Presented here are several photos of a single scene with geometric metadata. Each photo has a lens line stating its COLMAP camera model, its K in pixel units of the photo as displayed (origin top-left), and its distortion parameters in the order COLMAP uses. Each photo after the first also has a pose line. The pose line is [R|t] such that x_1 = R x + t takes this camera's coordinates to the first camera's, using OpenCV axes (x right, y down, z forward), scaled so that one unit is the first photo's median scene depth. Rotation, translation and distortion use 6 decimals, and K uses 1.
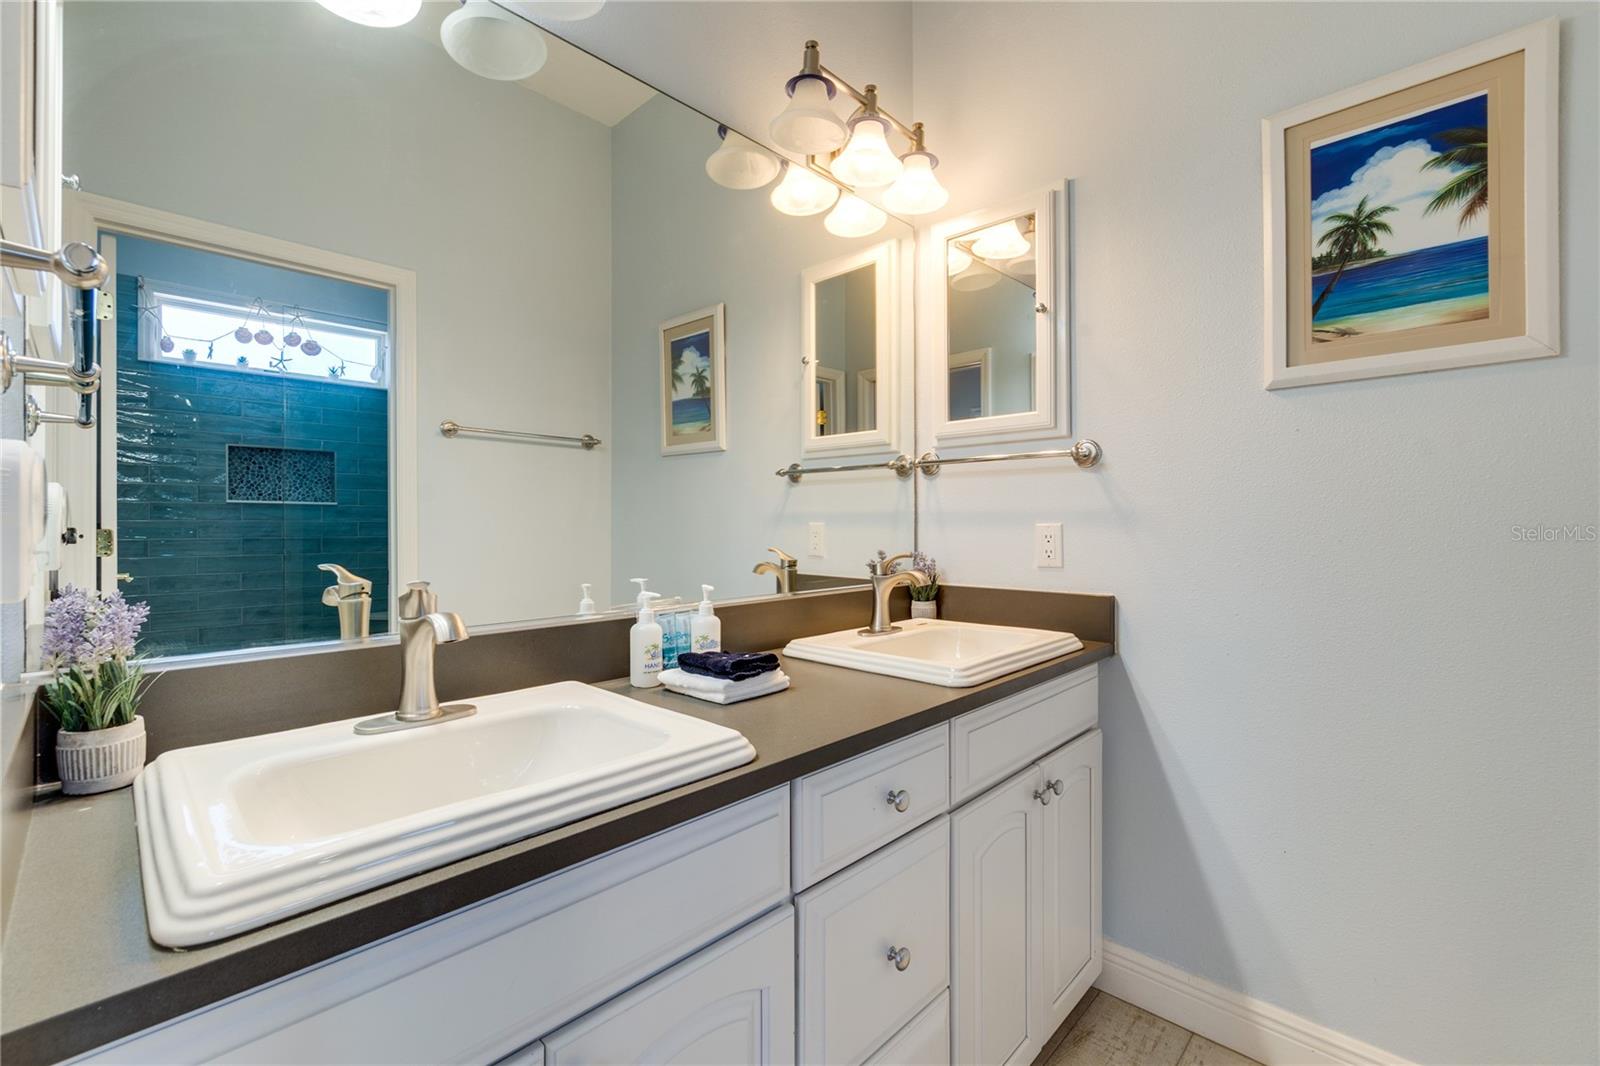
lens RADIAL K [[683.7, 0, 801.6], [0, 683.7, 525.9], [0, 0, 1]] dist [0.004441, 0.000214]
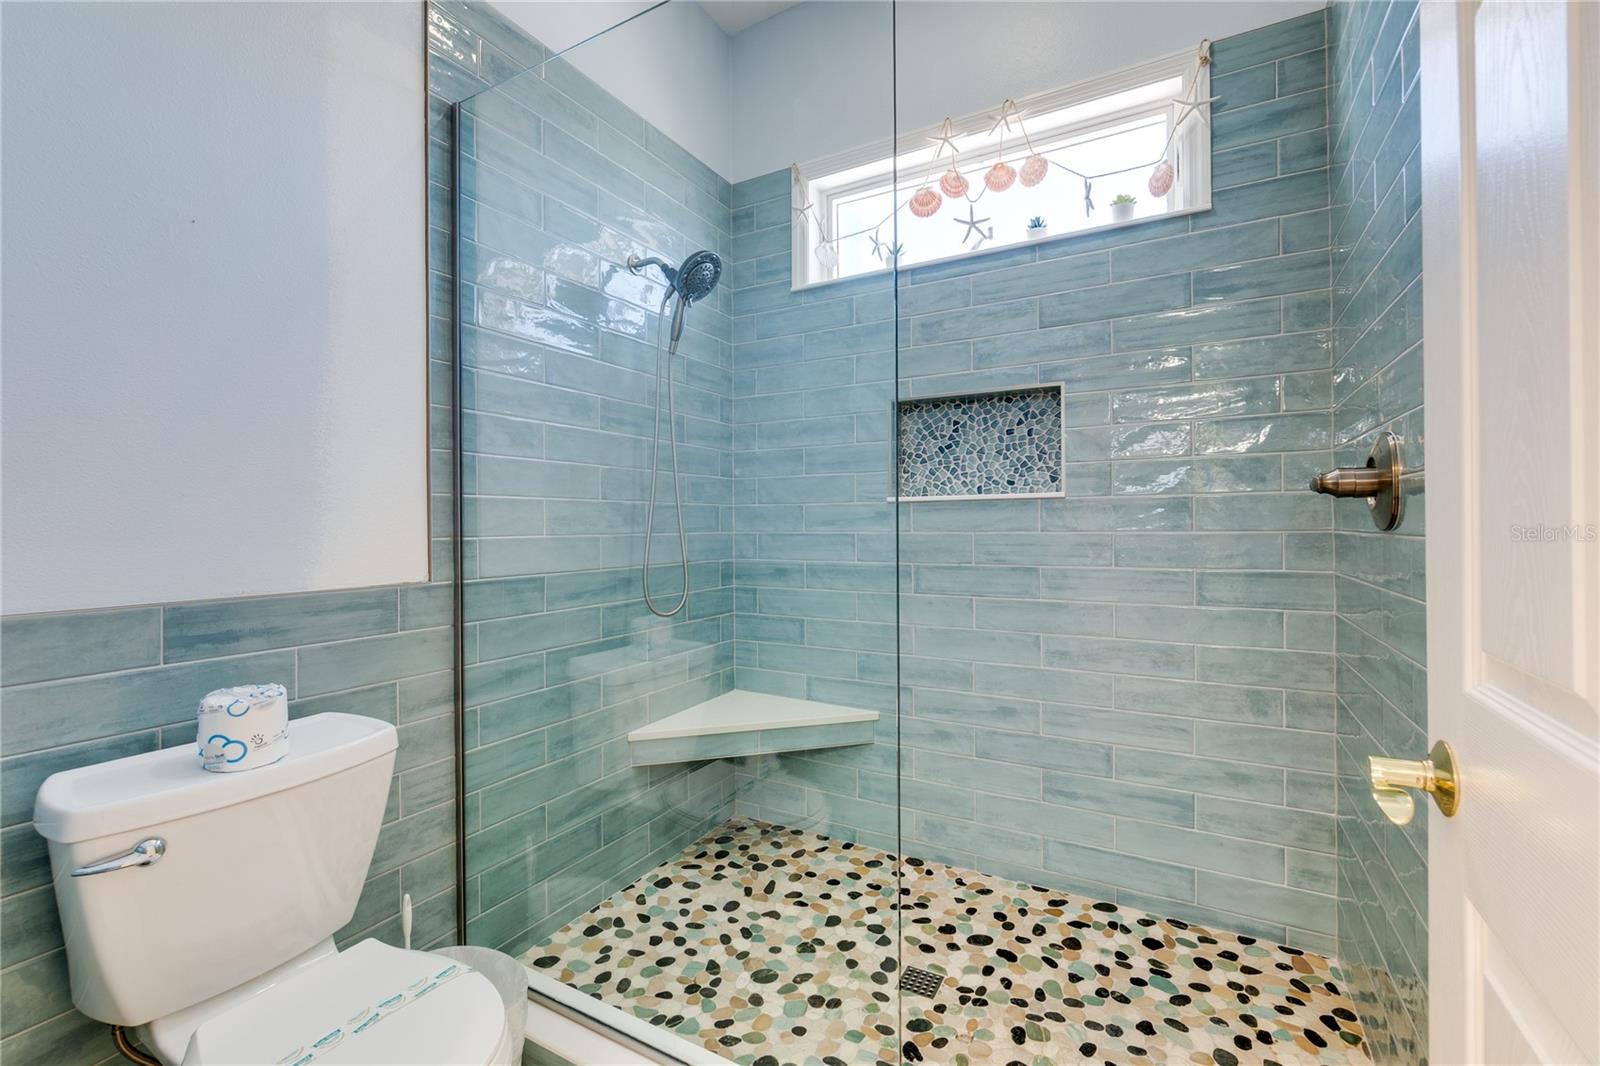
lens RADIAL K [[683.7, 0, 802.5], [0, 683.7, 526.9], [0, 0, 1]] dist [0.004441, 0.000214]
pose [[0.250579, 0.002818, -0.968092, -0.268115], [0.000551, 0.999995, 0.003054, -0.009138], [0.968096, -0.001298, 0.250576, 0.726529]]
